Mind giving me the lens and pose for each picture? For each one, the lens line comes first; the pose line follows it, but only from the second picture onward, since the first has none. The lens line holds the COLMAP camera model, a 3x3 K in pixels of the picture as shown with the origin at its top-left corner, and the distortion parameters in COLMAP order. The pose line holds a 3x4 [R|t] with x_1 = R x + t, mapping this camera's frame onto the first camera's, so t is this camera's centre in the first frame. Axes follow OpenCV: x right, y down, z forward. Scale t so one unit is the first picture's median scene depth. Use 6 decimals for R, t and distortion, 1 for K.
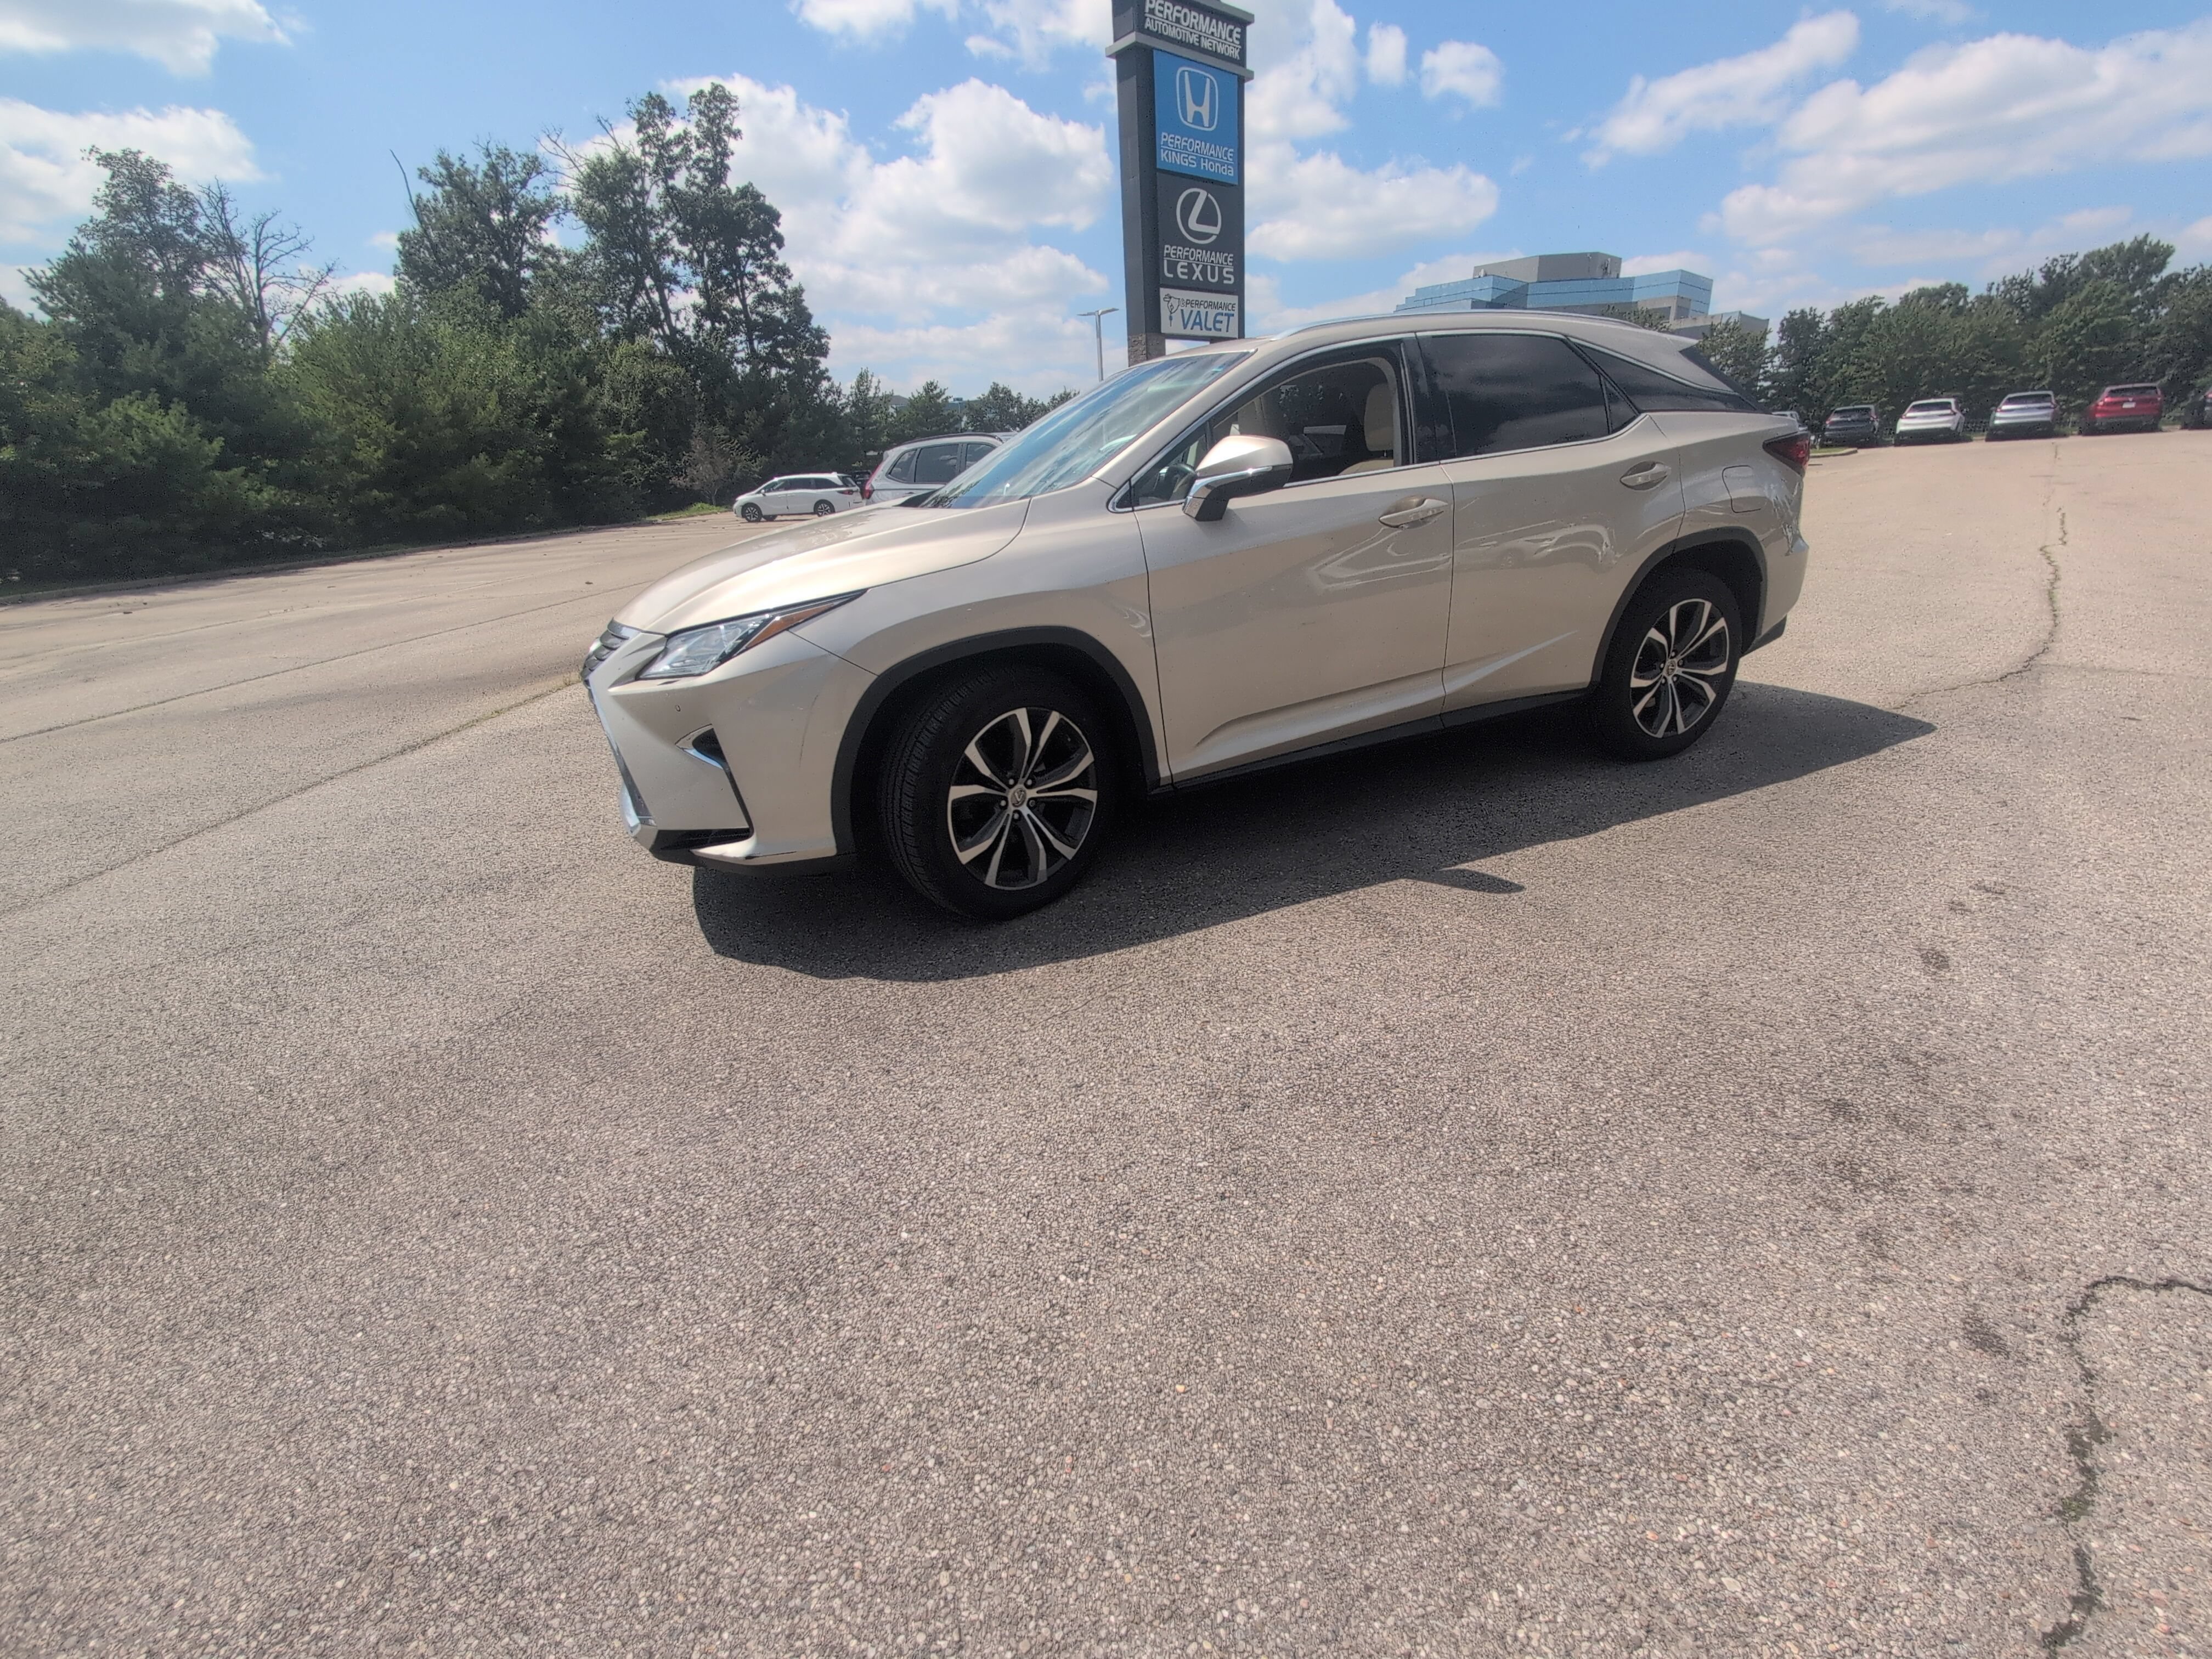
lens RADIAL K [[939.0, 0, 1109.2], [0, 939.0, 828.1], [0, 0, 1]] dist [-0.001181, 0.000643]
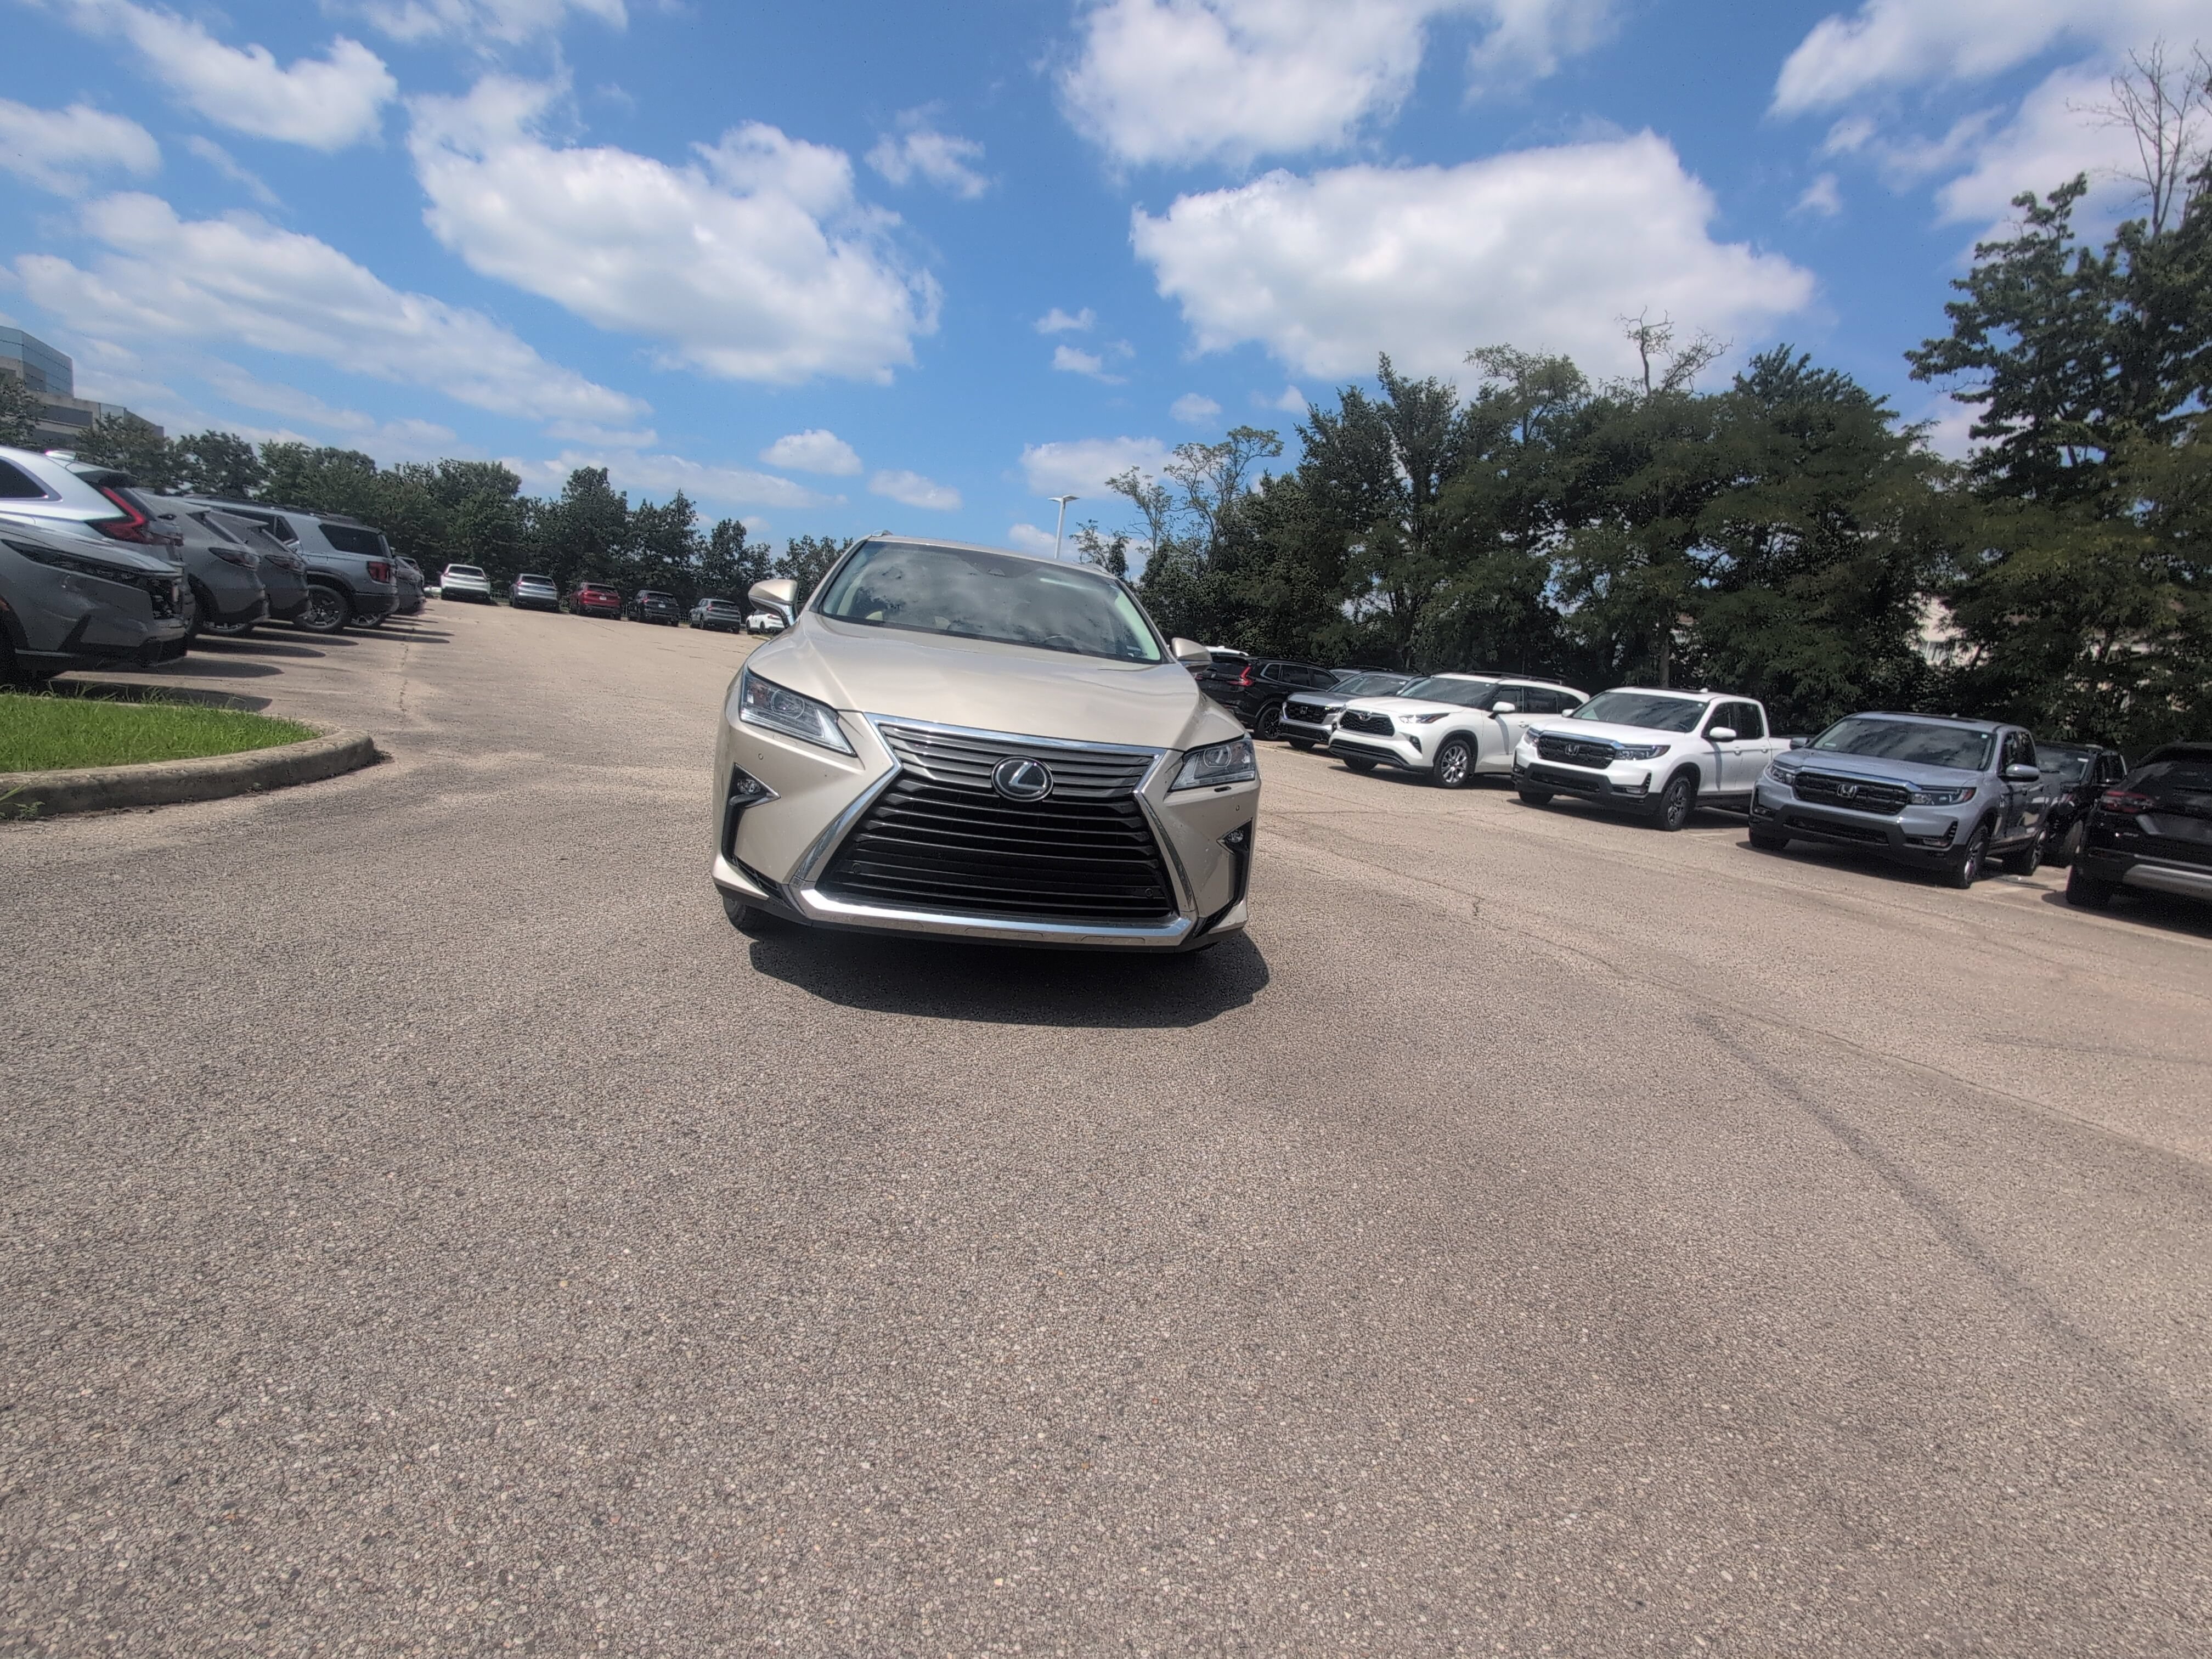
lens RADIAL K [[939.0, 0, 1105.8], [0, 939.0, 831.7], [0, 0, 1]] dist [-0.001181, 0.000643]
pose [[0.207008, -0.082172, 0.974882, -1.108709], [0.212341, 0.976487, 0.037218, -0.117232], [-0.955018, 0.199303, 0.219589, 0.583003]]
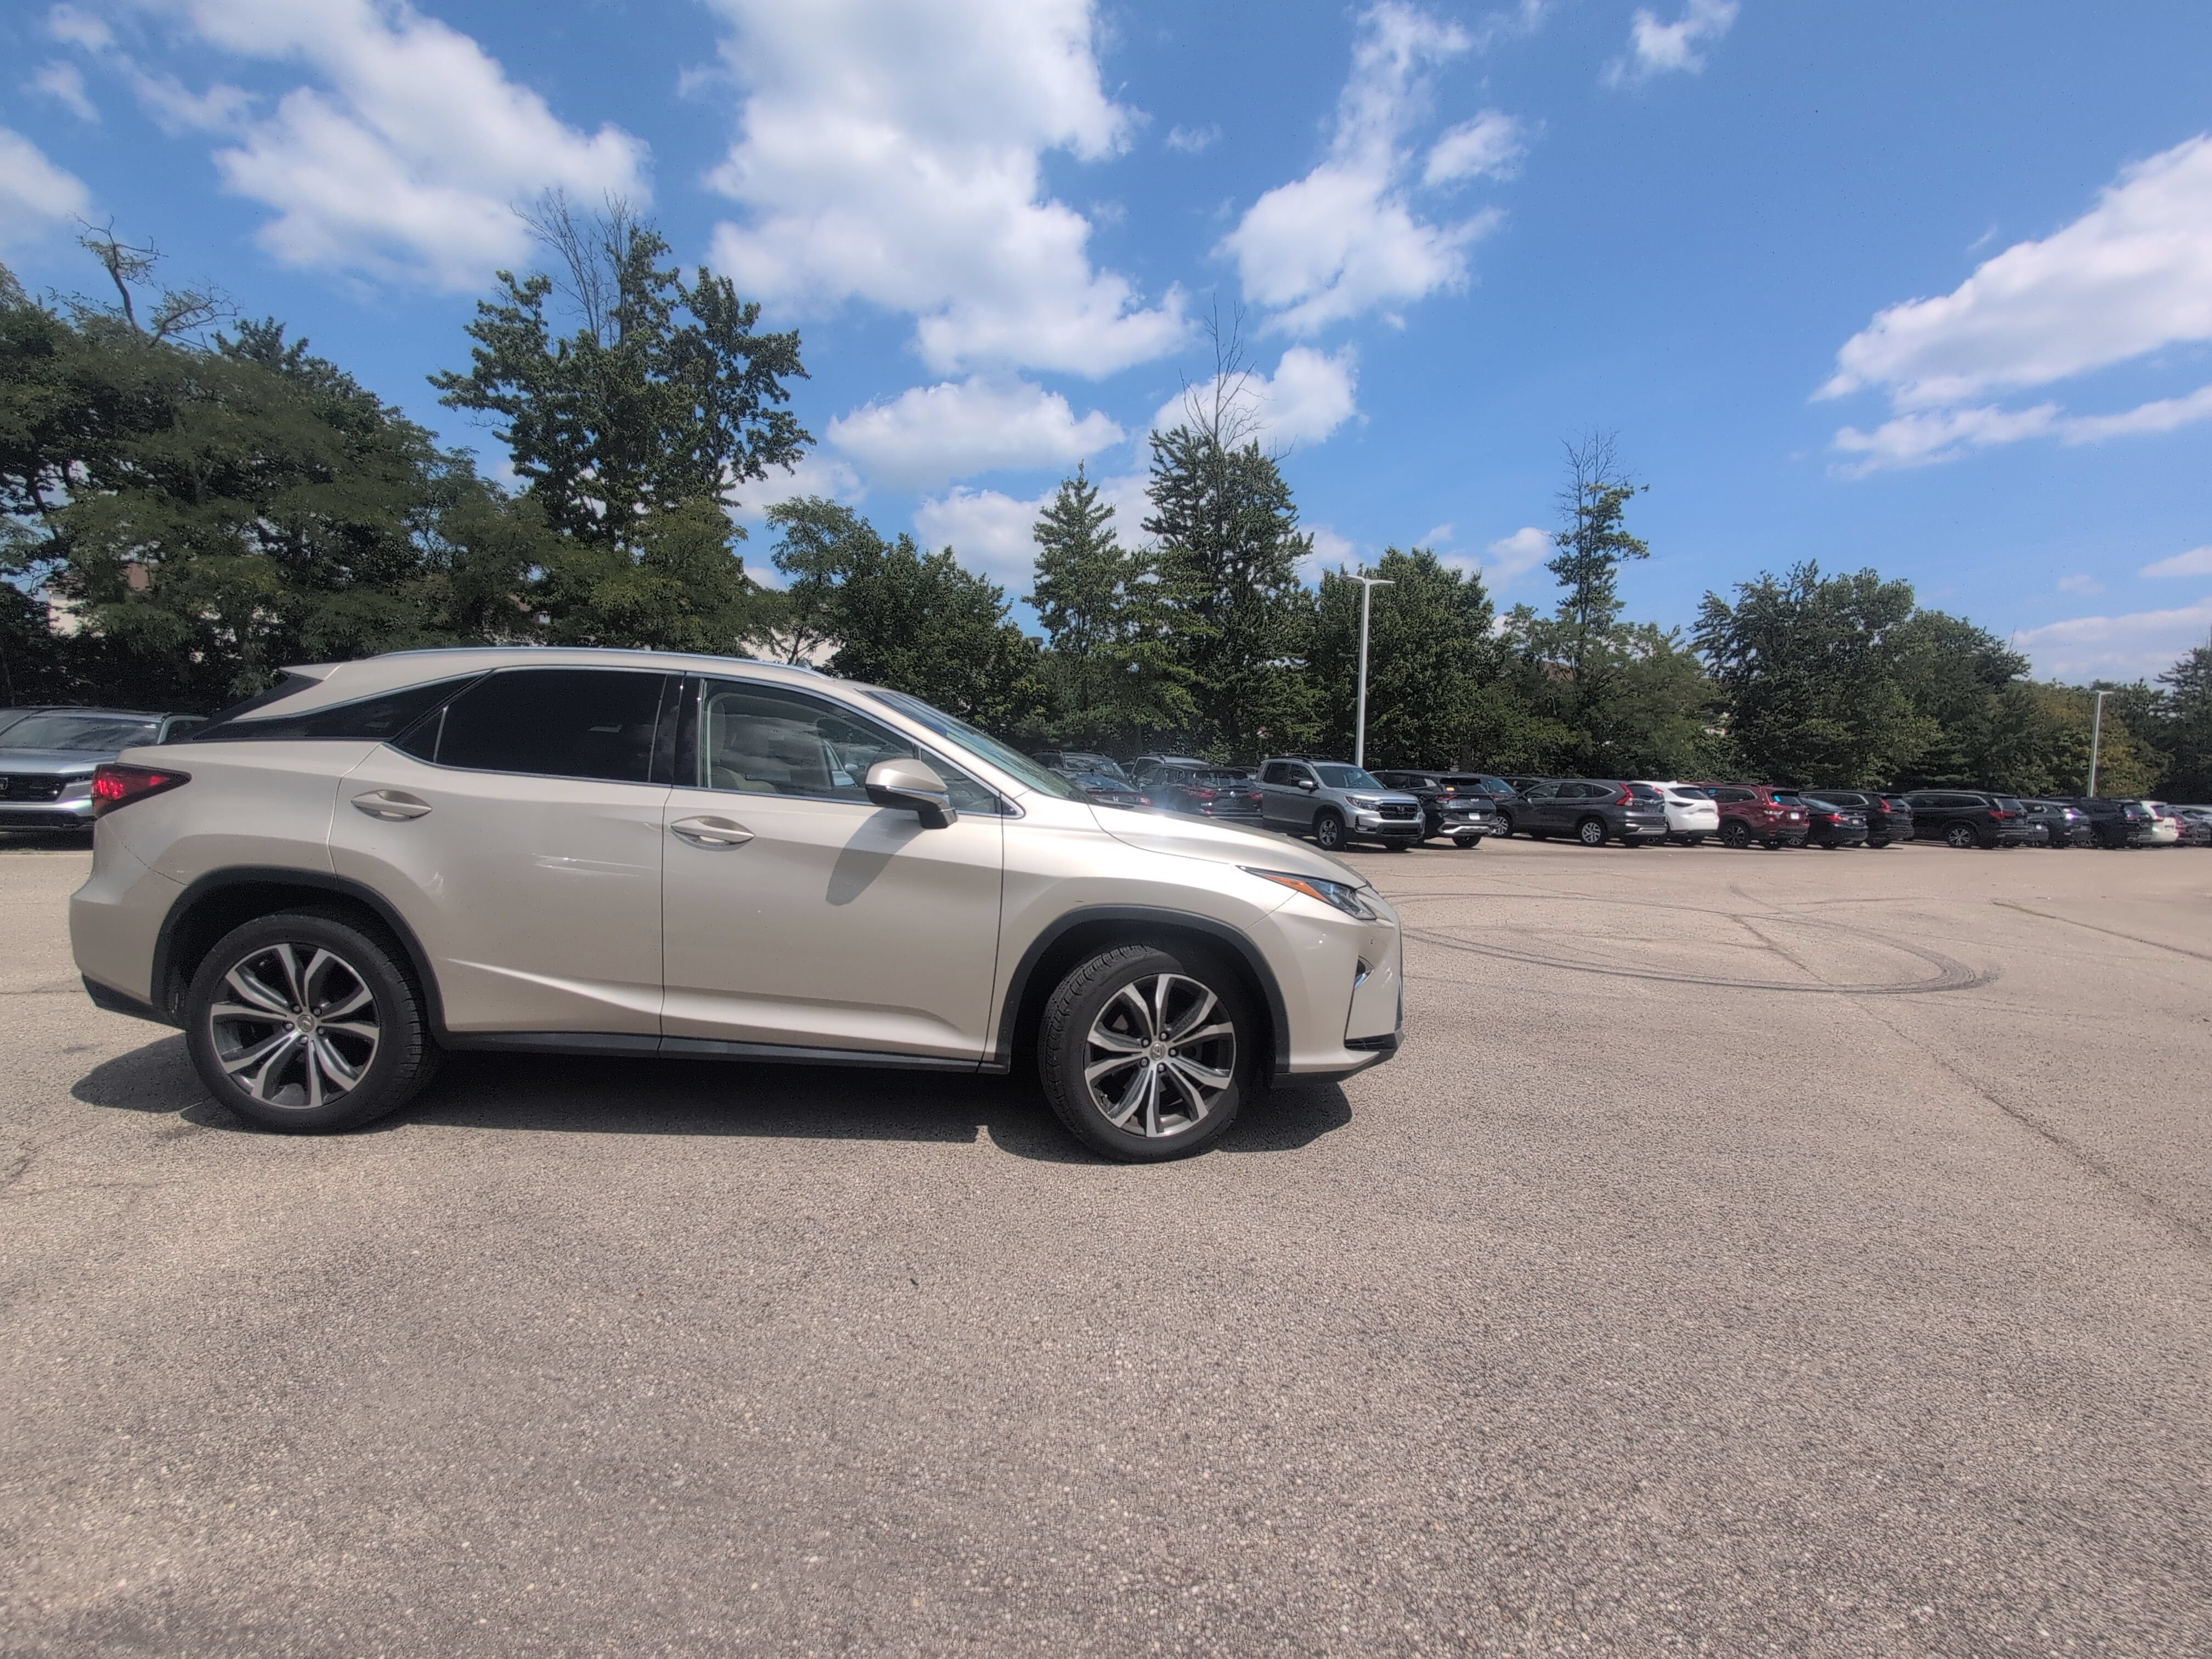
lens RADIAL K [[939.0, 0, 1106.5], [0, 939.0, 834.3], [0, 0, 1]] dist [-0.001181, 0.000643]
pose [[-0.920225, 0.007850, 0.391312, -0.563753], [0.162108, 0.917654, 0.362812, -0.645635], [-0.356241, 0.397304, -0.845720, 1.760683]]
